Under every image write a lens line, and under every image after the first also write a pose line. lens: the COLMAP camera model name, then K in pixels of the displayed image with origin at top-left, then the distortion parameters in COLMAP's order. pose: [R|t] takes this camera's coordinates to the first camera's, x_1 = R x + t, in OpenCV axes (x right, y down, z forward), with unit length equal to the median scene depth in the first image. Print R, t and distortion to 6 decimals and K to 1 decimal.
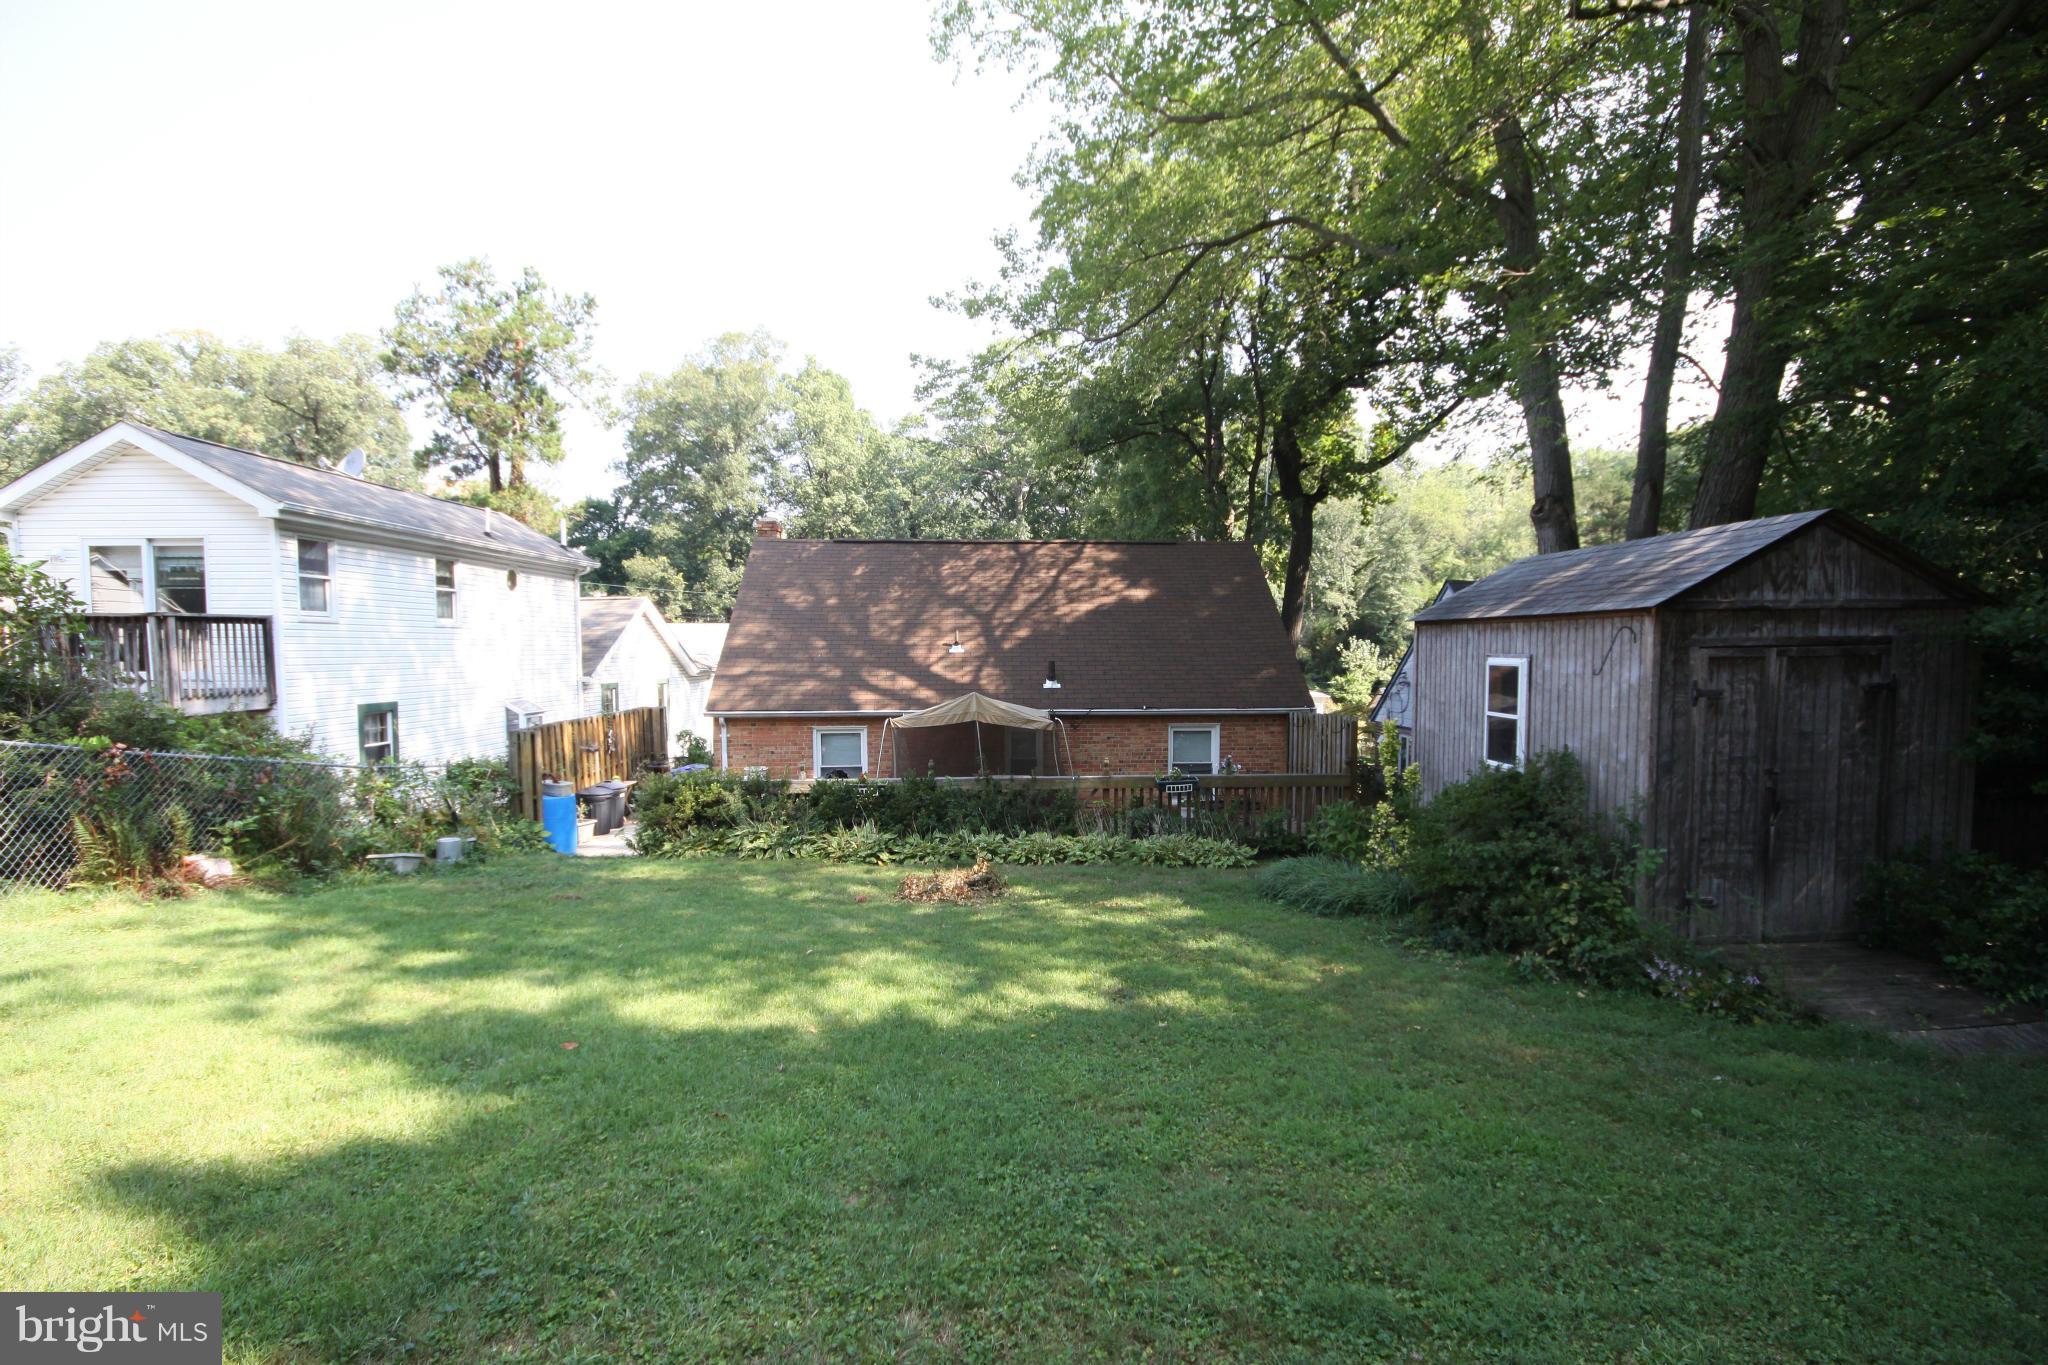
lens RADIAL K [[948.2, 0, 1030.6], [0, 948.2, 694.2], [0, 0, 1]] dist [0.003344, -0.006509]
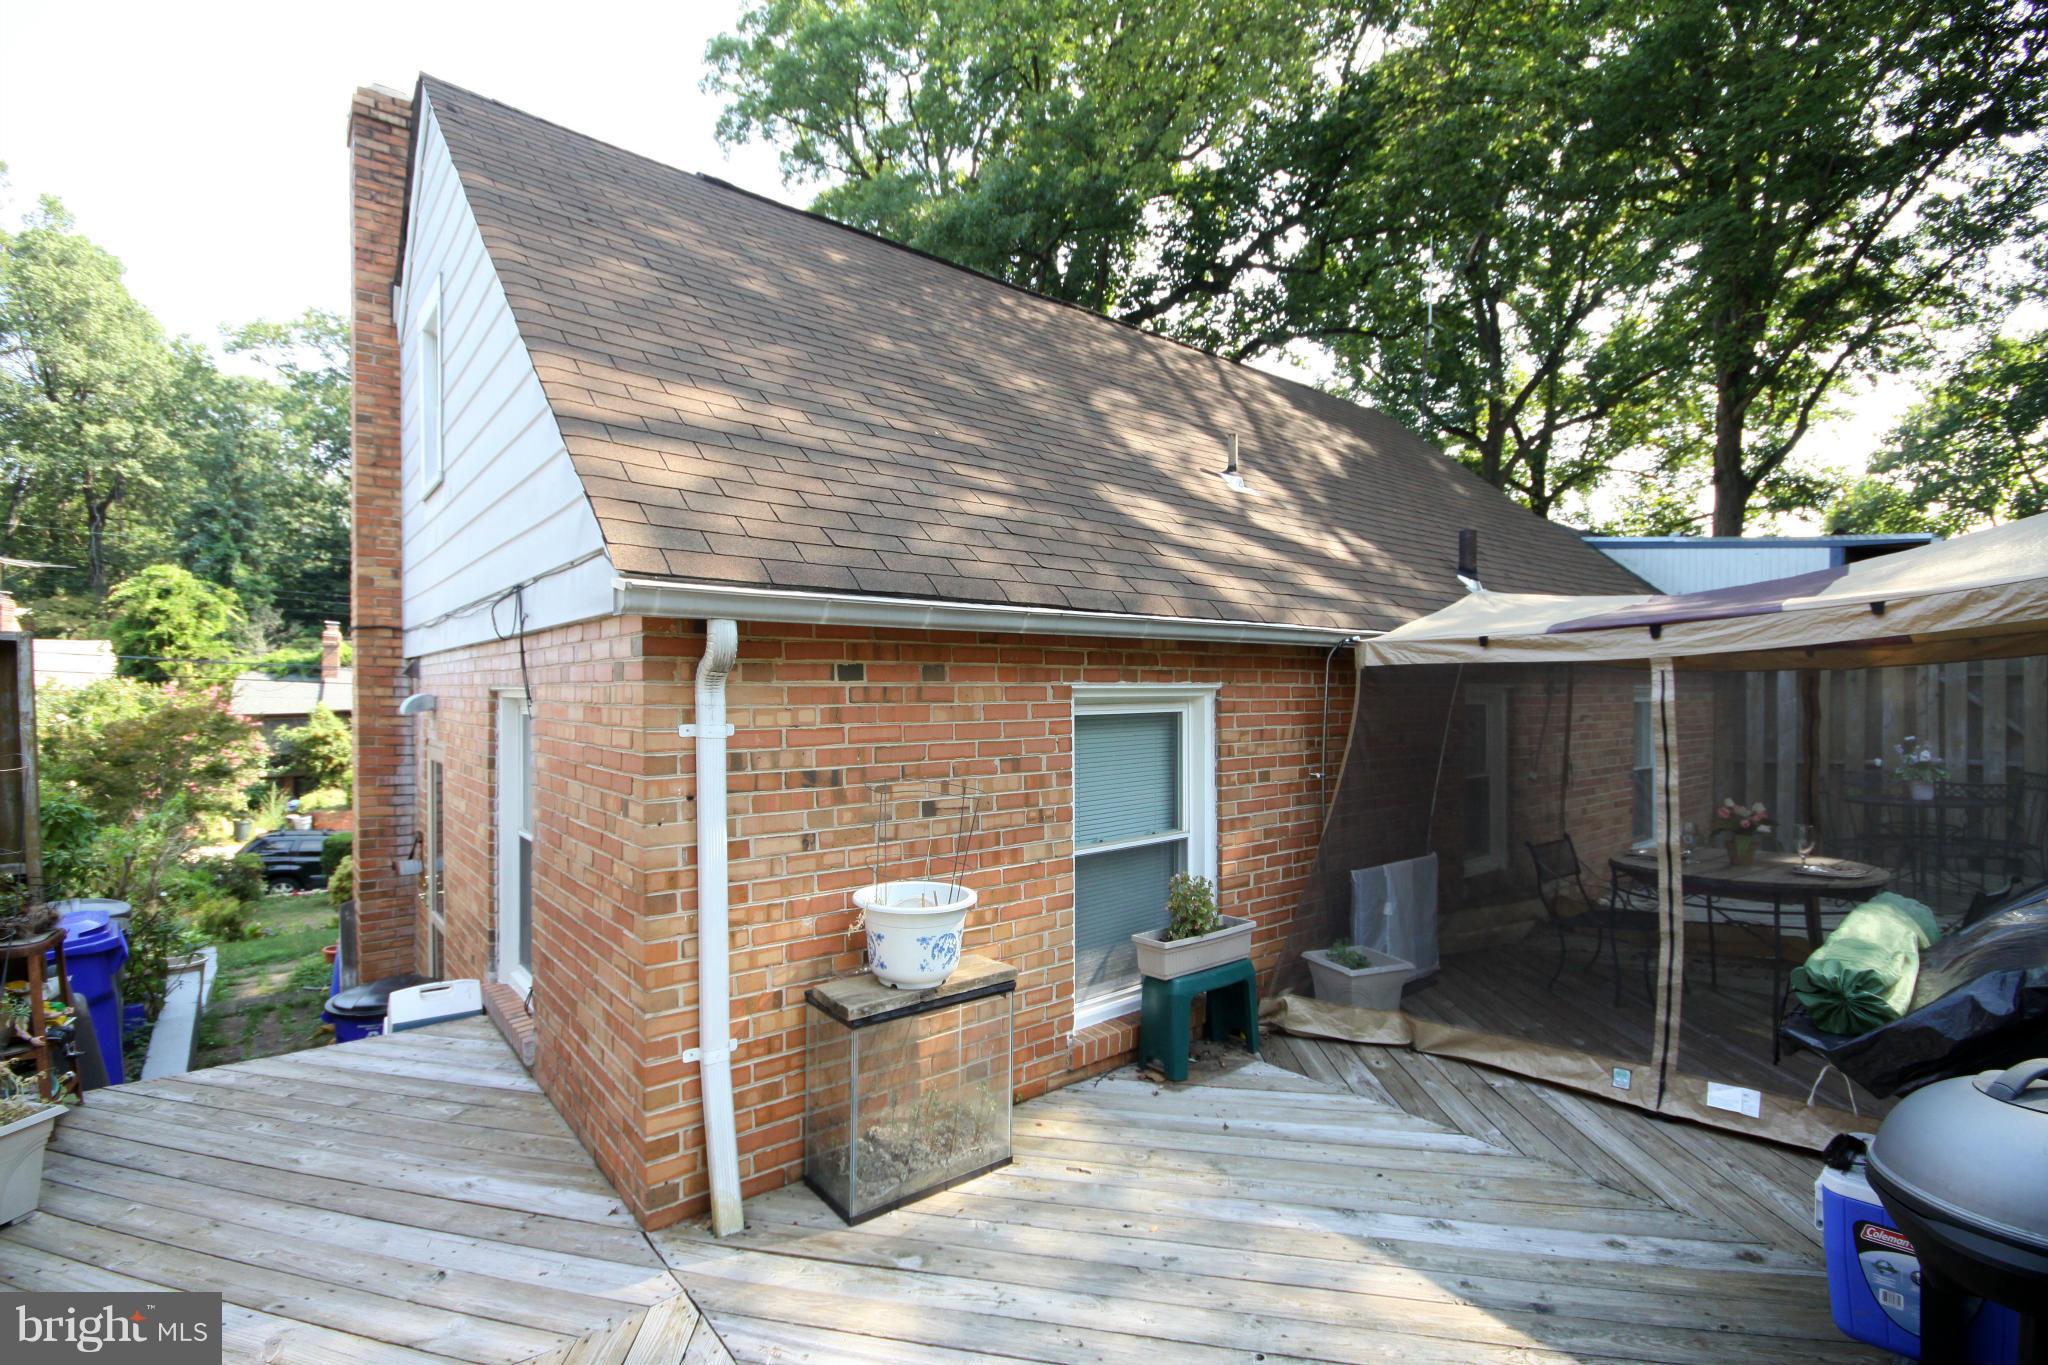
lens RADIAL K [[939.8, 0, 1023.7], [0, 939.8, 701.3], [0, 0, 1]] dist [0.006888, -0.014566]
pose [[0.808560, -0.005995, 0.588383, -0.352341], [0.034792, 0.998686, -0.037635, 0.043806], [-0.587384, 0.050902, 0.807706, 0.771567]]
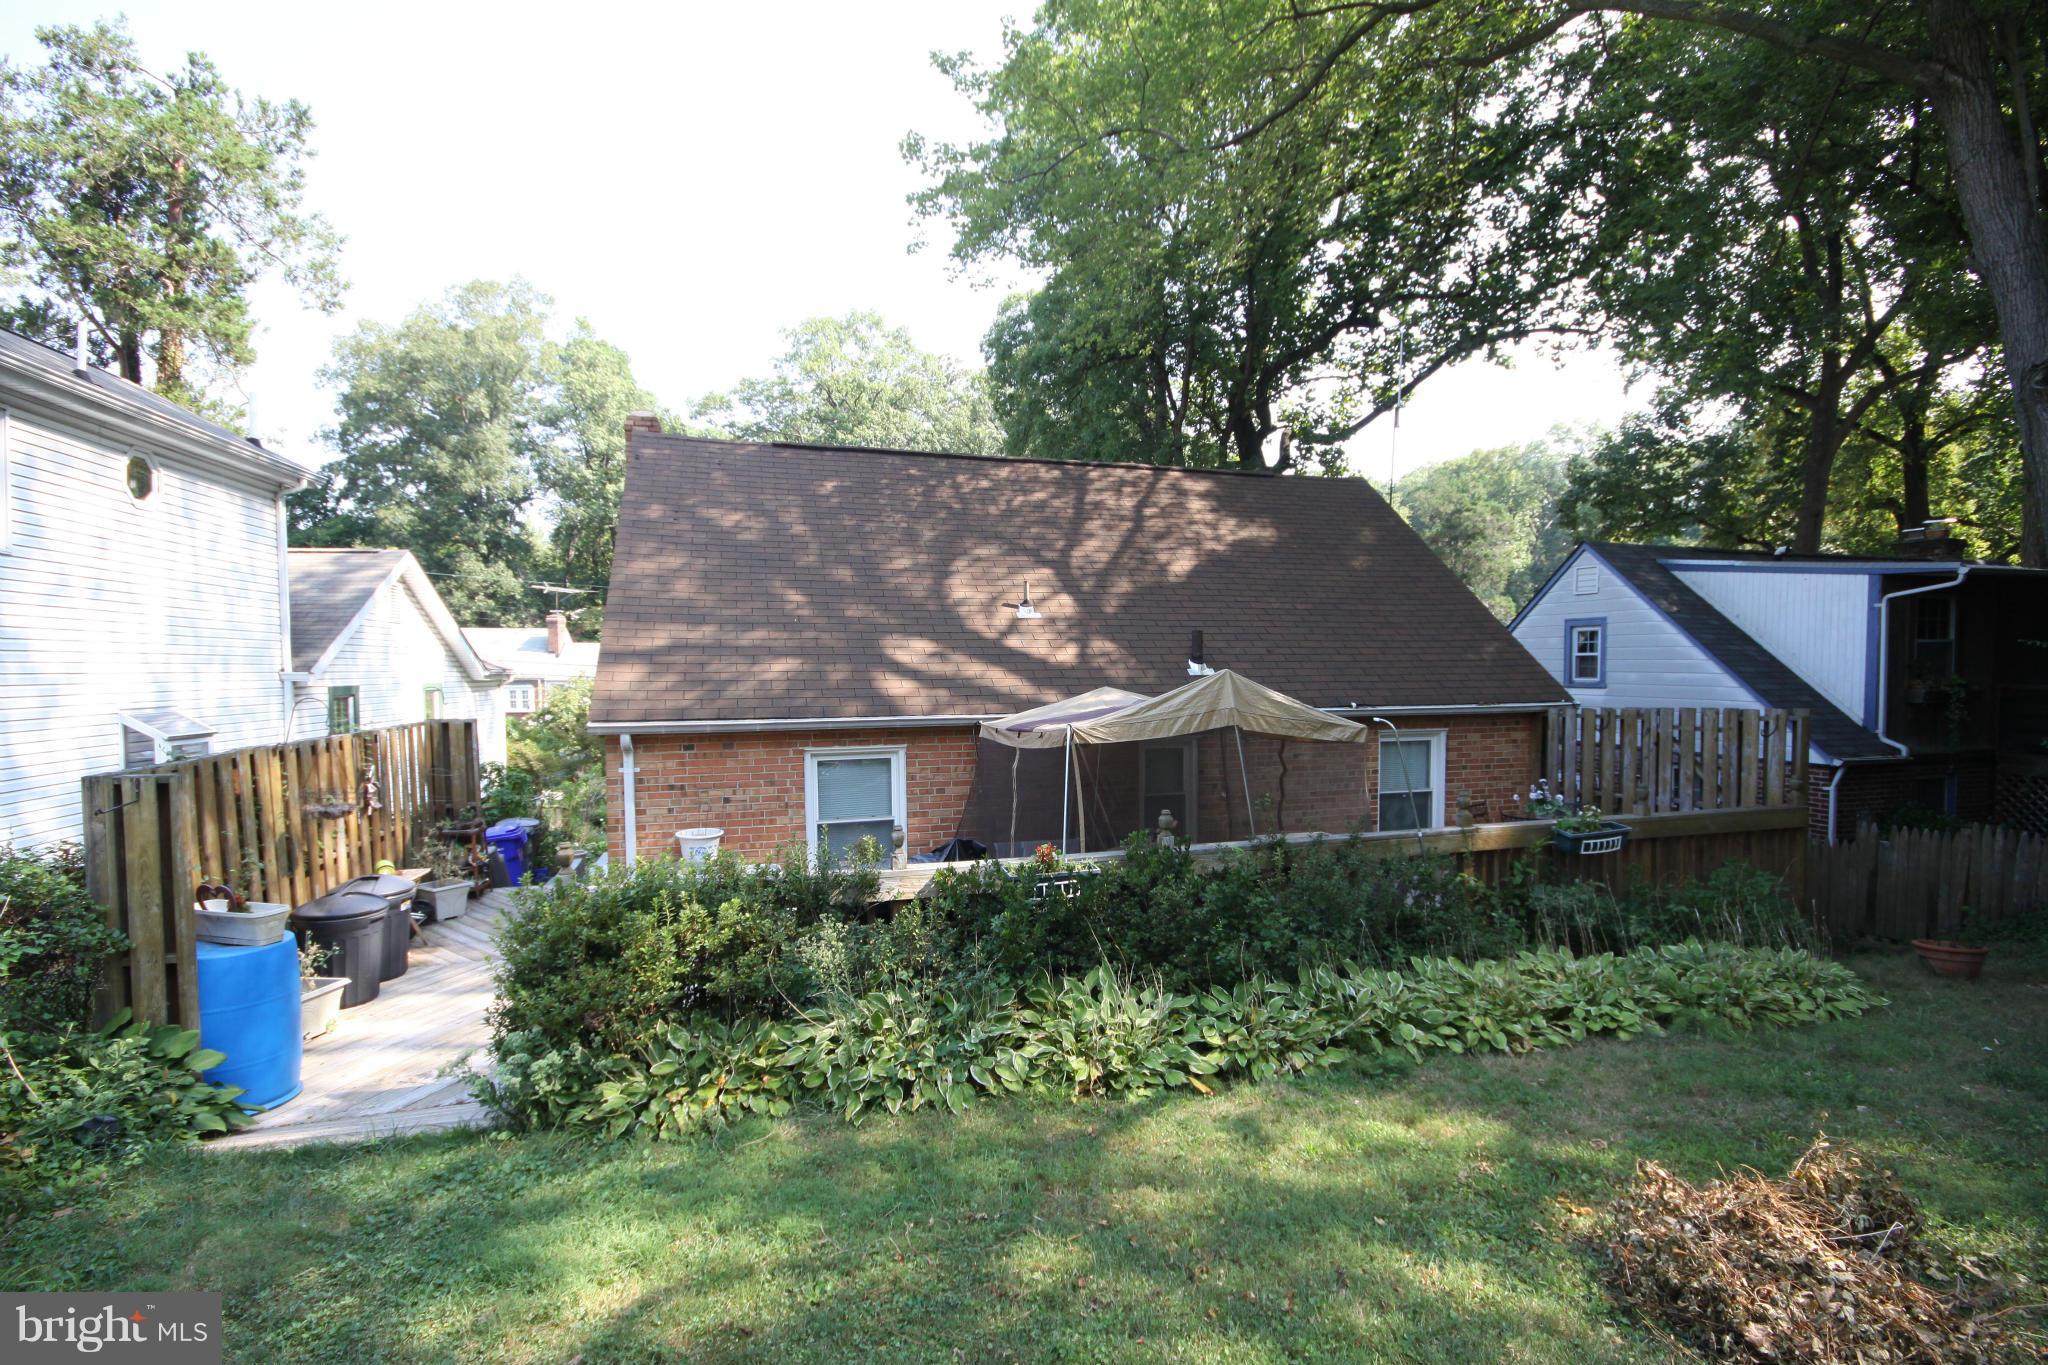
lens RADIAL K [[939.8, 0, 1023.7], [0, 939.8, 701.3], [0, 0, 1]] dist [0.006888, -0.014566]
pose [[0.972953, -0.012231, 0.230680, -0.217849], [0.016058, 0.999763, -0.014719, 0.016836], [-0.230445, 0.018025, 0.972918, 0.436934]]
